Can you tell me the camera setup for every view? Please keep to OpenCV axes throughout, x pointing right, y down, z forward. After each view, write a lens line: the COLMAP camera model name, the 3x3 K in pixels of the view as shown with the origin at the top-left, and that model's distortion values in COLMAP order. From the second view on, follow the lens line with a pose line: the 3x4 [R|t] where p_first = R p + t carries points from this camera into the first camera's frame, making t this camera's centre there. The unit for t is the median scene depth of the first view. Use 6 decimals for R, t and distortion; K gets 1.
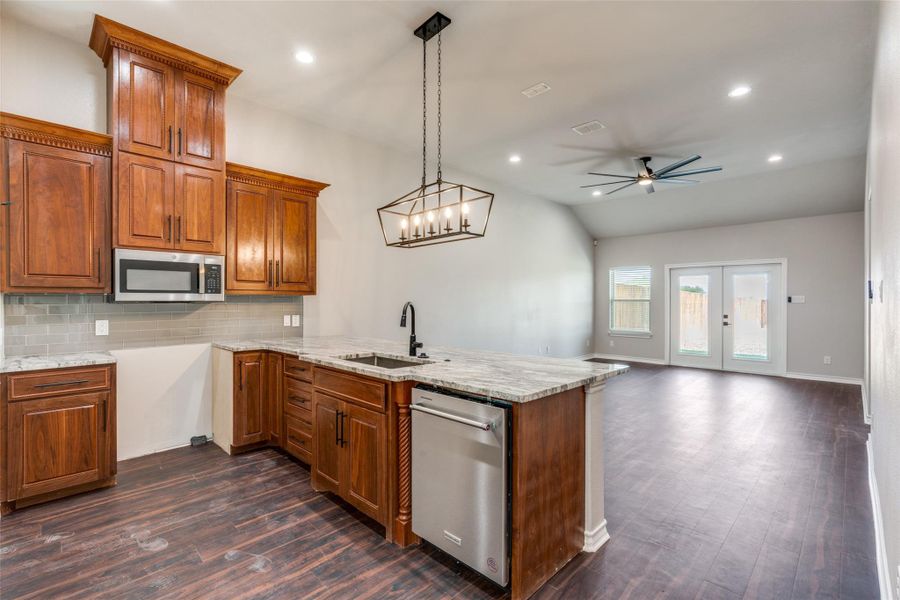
lens RADIAL K [[406.9, 0, 449.1], [0, 406.9, 302.6], [0, 0, 1]] dist [-0.011123, 0.003428]
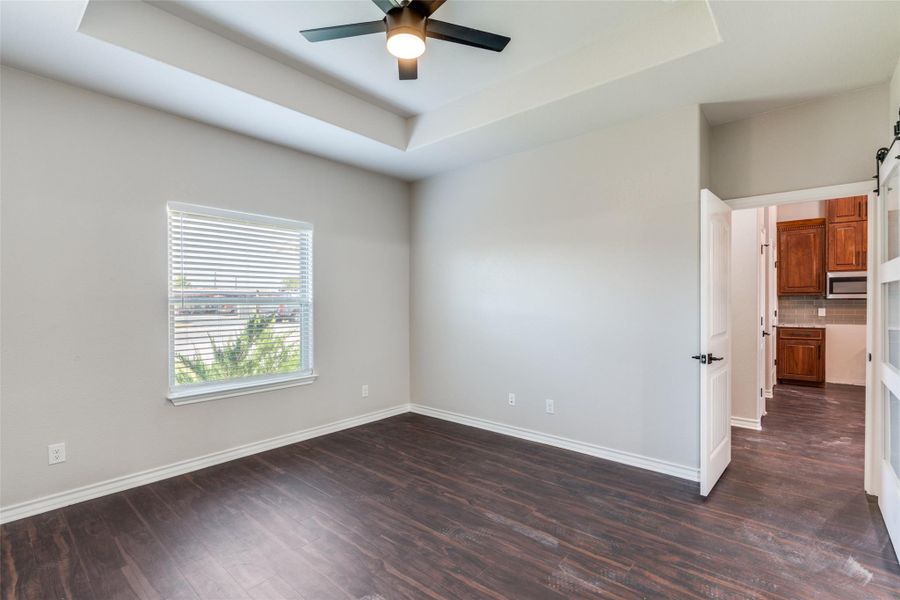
lens RADIAL K [[406.9, 0, 448.4], [0, 406.9, 302.2], [0, 0, 1]] dist [-0.011123, 0.003428]
pose [[0.057213, 0.004560, -0.998352, 0.989472], [-0.005223, 0.999977, 0.004268, 0.014882], [0.998348, 0.004970, 0.057236, -0.916445]]
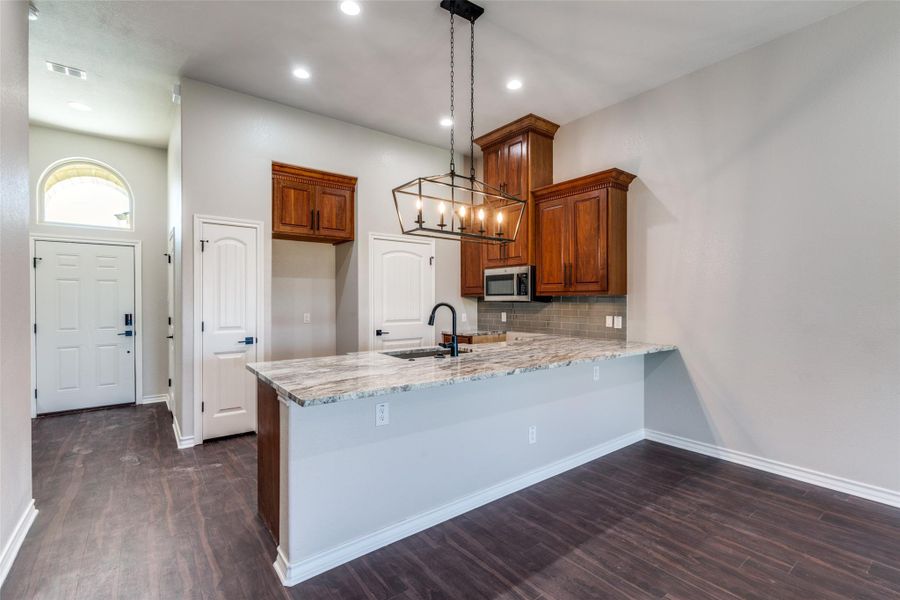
lens RADIAL K [[406.9, 0, 449.5], [0, 406.9, 303.8], [0, 0, 1]] dist [-0.011123, 0.003428]
pose [[-0.139080, 0.008997, -0.990240, 0.807051], [-0.003767, 0.999947, 0.009614, -0.006766], [0.990274, 0.005067, -0.139038, 1.001290]]
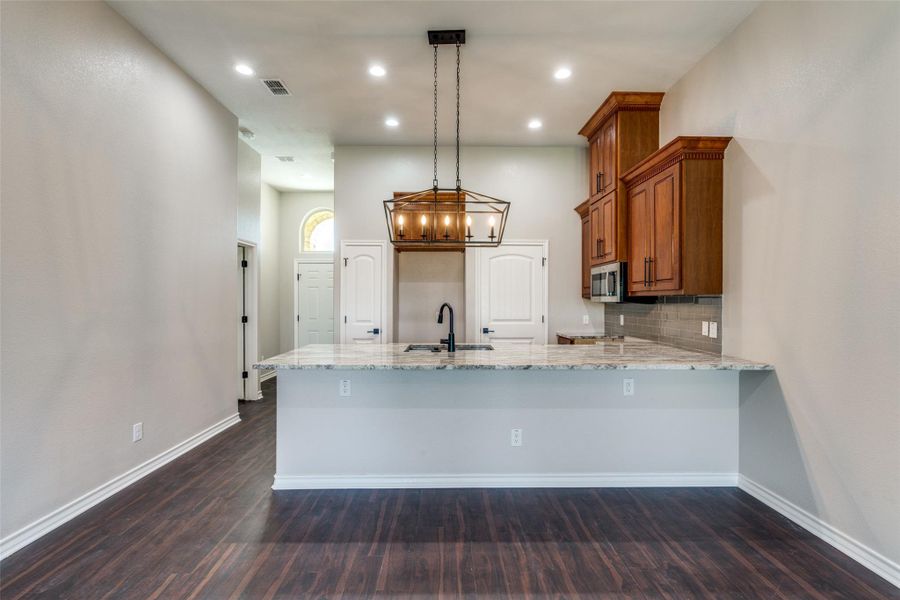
lens RADIAL K [[406.9, 0, 447.2], [0, 406.9, 301.9], [0, 0, 1]] dist [-0.011123, 0.003428]
pose [[-0.705022, 0.001810, -0.709183, 0.629346], [-0.003575, 0.999975, 0.006107, -0.010237], [0.709176, 0.006841, -0.704998, 1.573671]]
